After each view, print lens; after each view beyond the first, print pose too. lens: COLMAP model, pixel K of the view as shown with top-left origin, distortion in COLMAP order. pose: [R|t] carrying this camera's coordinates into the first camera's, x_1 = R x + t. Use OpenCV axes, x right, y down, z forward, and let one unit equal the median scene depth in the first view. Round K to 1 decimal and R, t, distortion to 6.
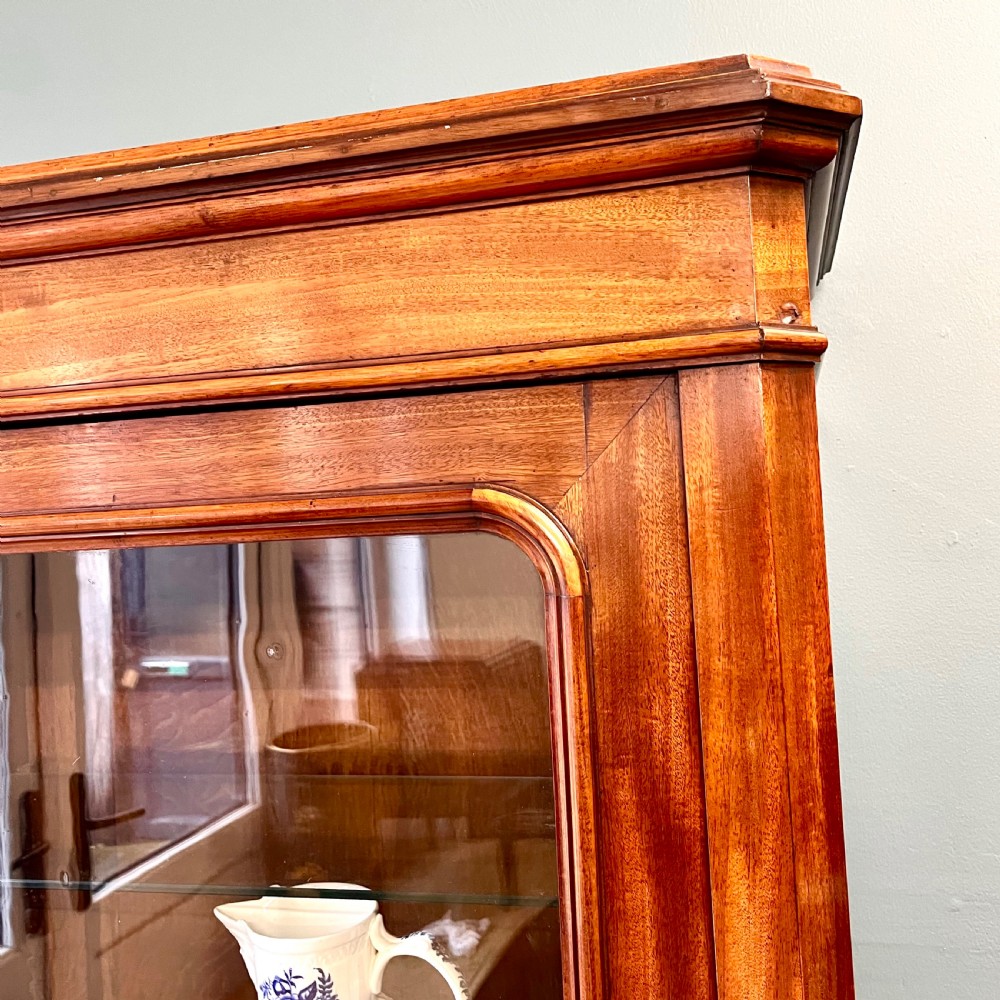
lens RADIAL K [[1099.7, 0, 497.3], [0, 1099.7, 525.8], [0, 0, 1]] dist [0.034082, 0.000000]
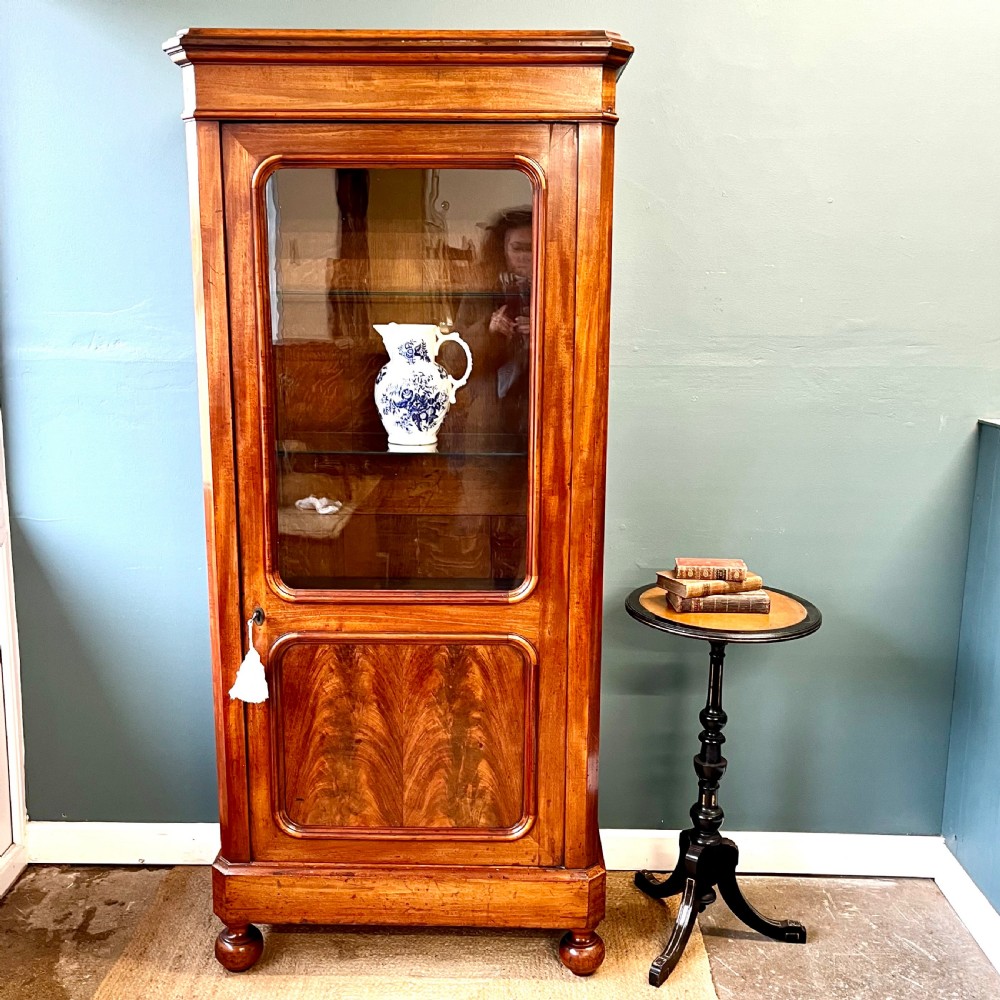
lens RADIAL K [[1012.6, 0, 488.5], [0, 1012.6, 492.1], [0, 0, 1]] dist [0.031390, 0.000000]
pose [[0.971311, 0.012760, 0.237472, -0.843712], [-0.056543, 0.982315, 0.178492, 0.439048], [-0.230995, -0.186798, 0.954855, -2.182096]]
